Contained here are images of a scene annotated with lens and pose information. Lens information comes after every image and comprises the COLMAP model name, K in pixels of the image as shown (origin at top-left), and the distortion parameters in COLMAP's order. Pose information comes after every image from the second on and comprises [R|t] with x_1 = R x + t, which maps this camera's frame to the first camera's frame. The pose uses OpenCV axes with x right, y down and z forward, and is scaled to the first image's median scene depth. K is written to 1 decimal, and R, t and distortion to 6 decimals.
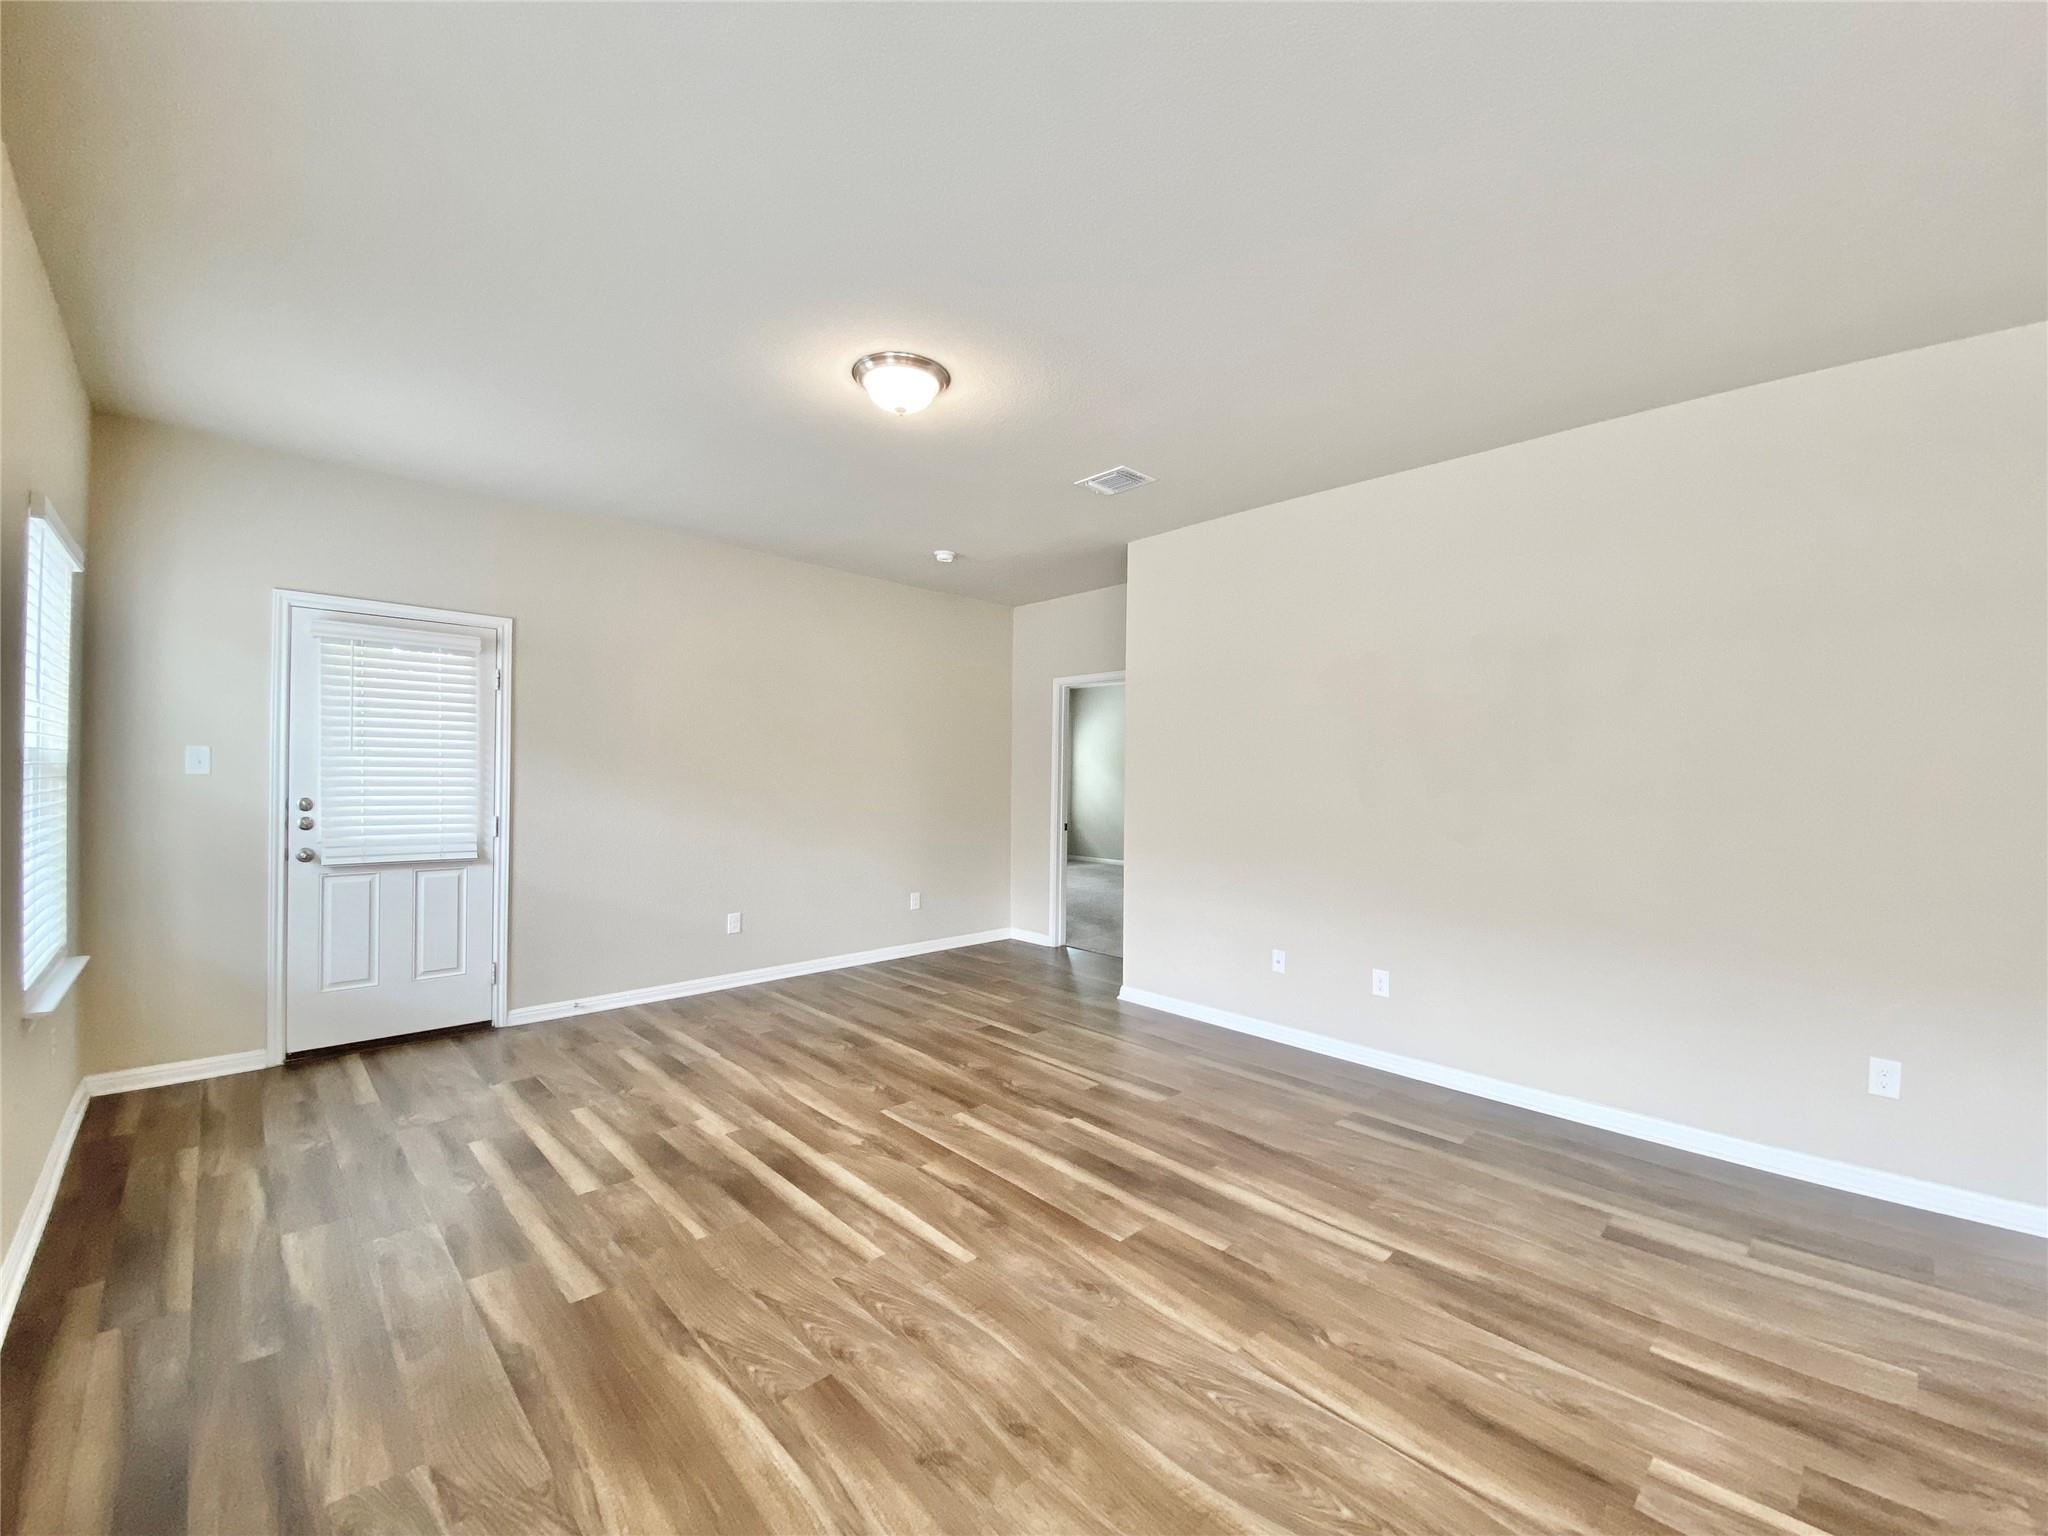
lens RADIAL K [[841.1, 0, 1023.4], [0, 841.1, 770.8], [0, 0, 1]] dist [-0.022736, -0.000949]
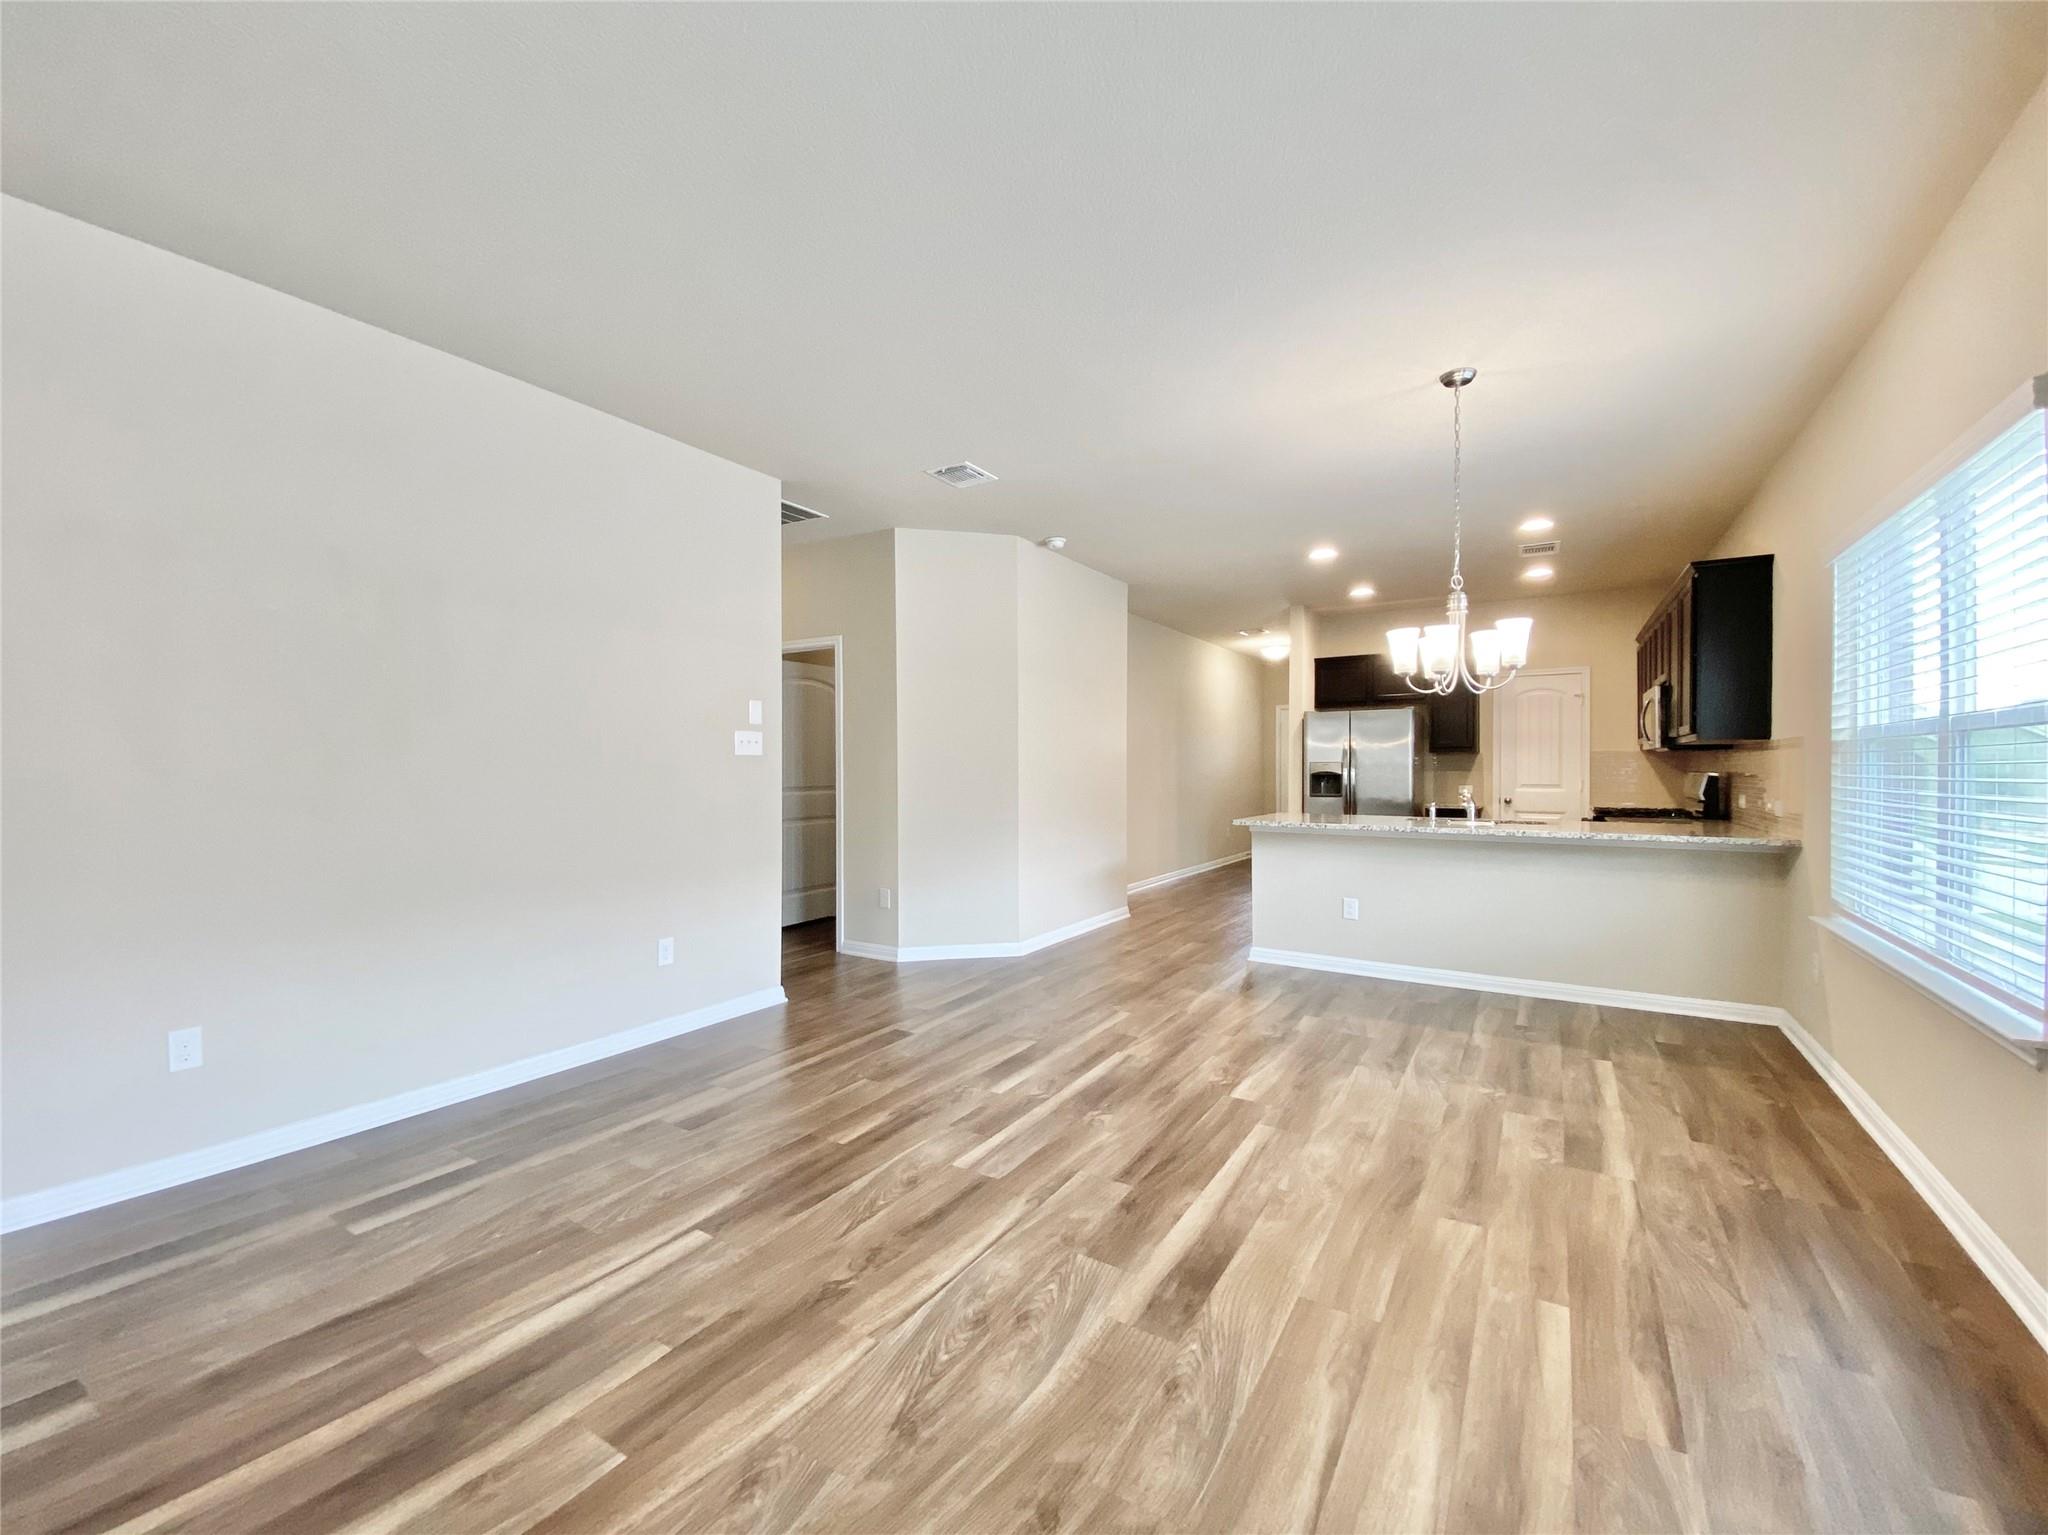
lens RADIAL K [[841.1, 0, 1024.7], [0, 841.1, 765.2], [0, 0, 1]] dist [-0.022736, -0.000949]
pose [[-0.249330, -0.015460, 0.968295, -0.562925], [-0.002318, 0.999879, 0.015368, 0.046040], [-0.968416, 0.001587, -0.249335, 0.909393]]
